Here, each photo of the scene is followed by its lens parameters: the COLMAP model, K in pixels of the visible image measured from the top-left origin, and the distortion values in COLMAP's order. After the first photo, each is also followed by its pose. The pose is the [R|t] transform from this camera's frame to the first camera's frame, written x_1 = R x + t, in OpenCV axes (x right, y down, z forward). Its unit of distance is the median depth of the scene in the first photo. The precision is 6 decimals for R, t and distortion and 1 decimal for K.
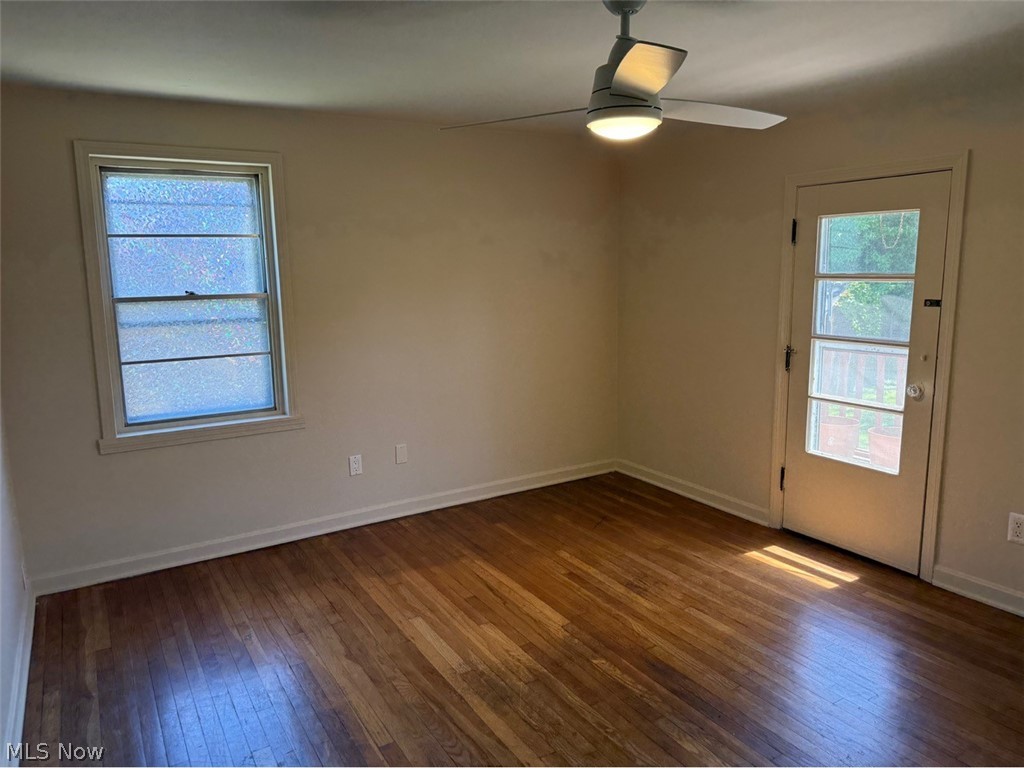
lens RADIAL K [[710.6, 0, 513.5], [0, 710.6, 379.9], [0, 0, 1]] dist [0.110412, -0.189072]
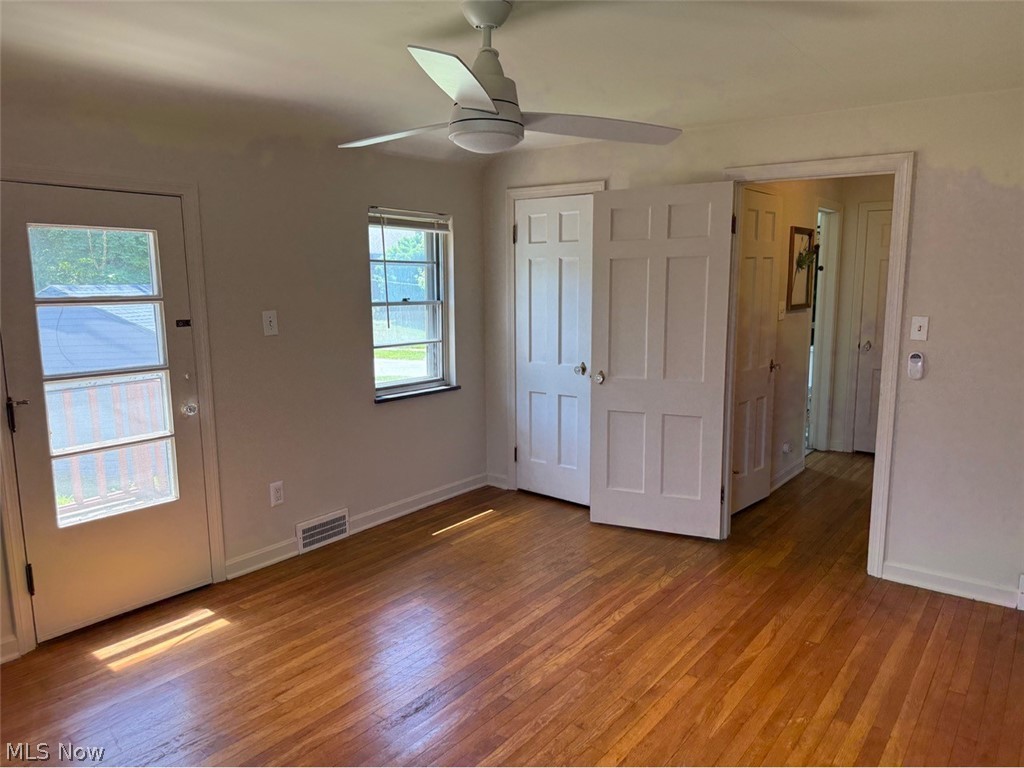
lens RADIAL K [[710.6, 0, 513.5], [0, 710.6, 379.9], [0, 0, 1]] dist [0.110412, -0.189072]
pose [[-0.351683, -0.111928, 0.929404, -0.526722], [0.160711, 0.970867, 0.177734, -0.127961], [-0.922221, 0.211872, -0.323450, 0.865463]]
